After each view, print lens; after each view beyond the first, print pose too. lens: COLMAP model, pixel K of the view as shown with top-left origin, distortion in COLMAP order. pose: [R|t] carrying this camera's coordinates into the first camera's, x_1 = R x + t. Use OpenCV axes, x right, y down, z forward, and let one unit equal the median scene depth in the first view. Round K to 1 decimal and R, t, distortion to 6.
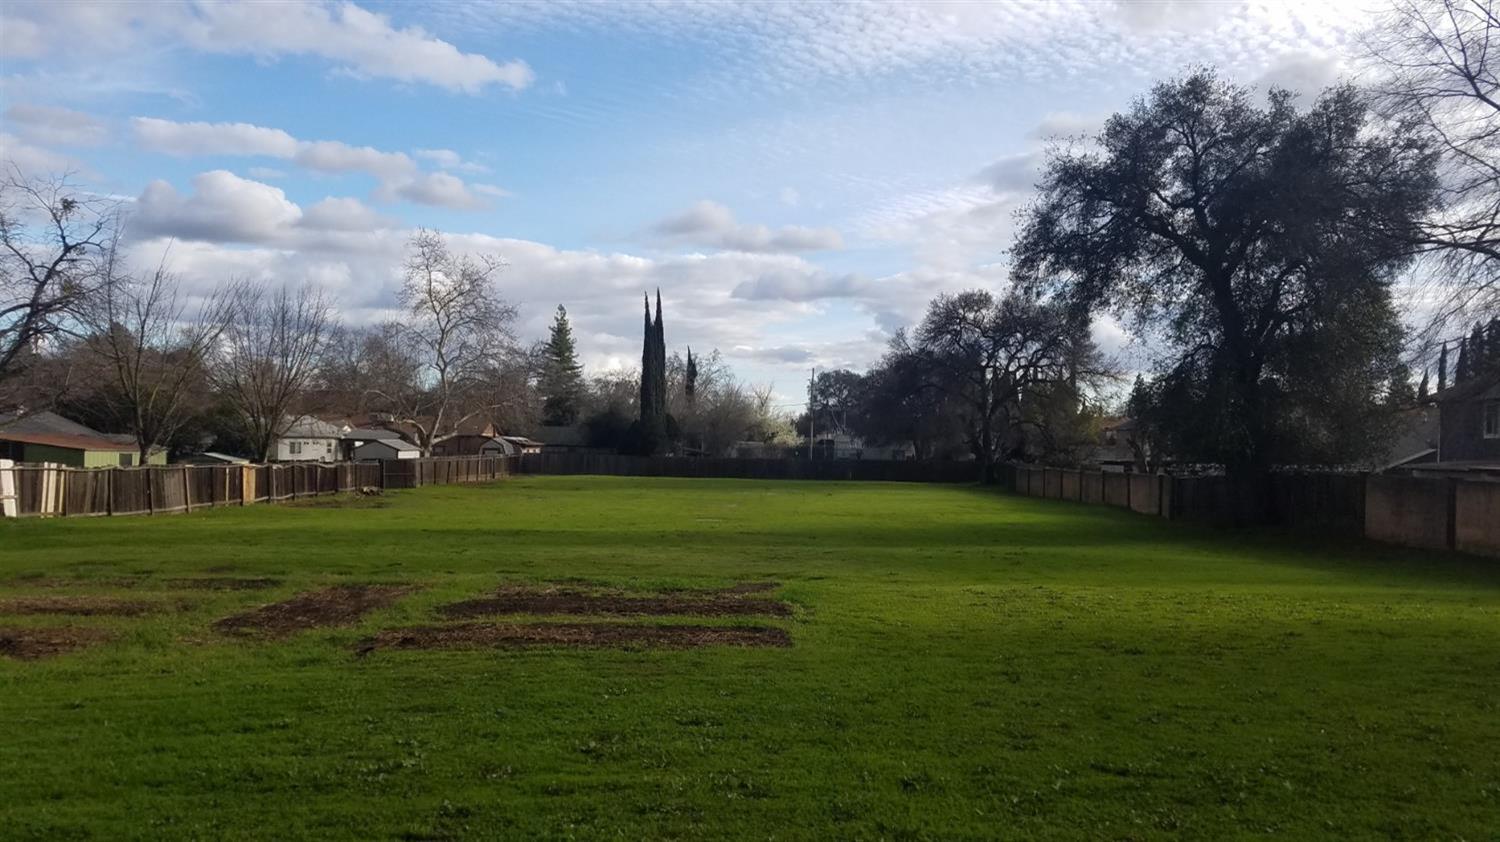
lens RADIAL K [[1140.6, 0, 757.6], [0, 1140.6, 451.1], [0, 0, 1]] dist [0.264690, -0.474164]
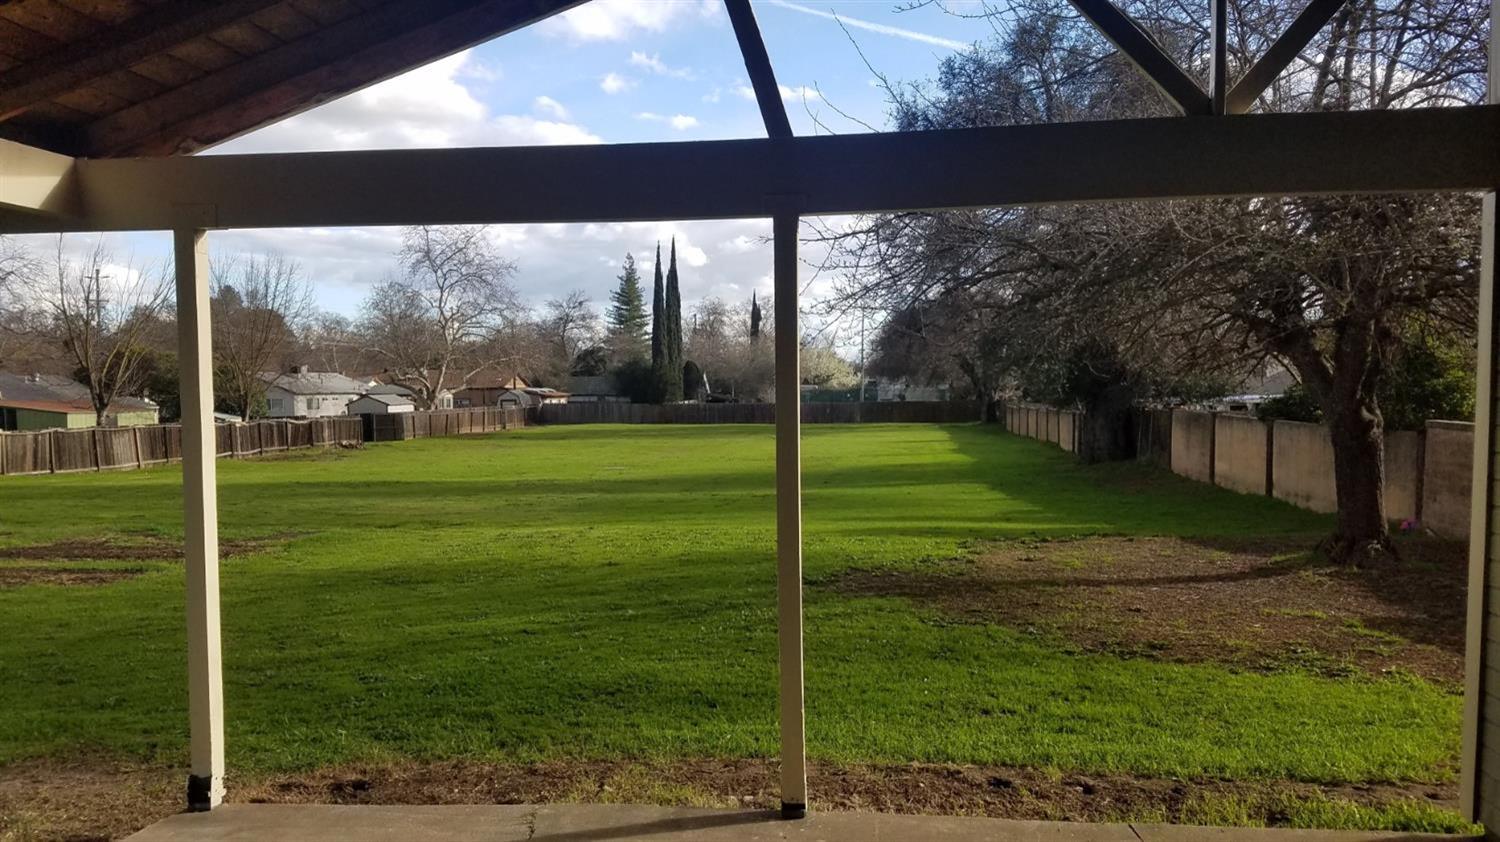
lens RADIAL K [[1140.6, 0, 757.6], [0, 1140.6, 451.1], [0, 0, 1]] dist [0.264690, -0.474164]
pose [[0.995505, -0.021153, -0.092314, 0.139934], [0.025786, 0.998452, 0.049290, -0.002749], [0.091129, -0.051449, 0.994509, -0.030323]]
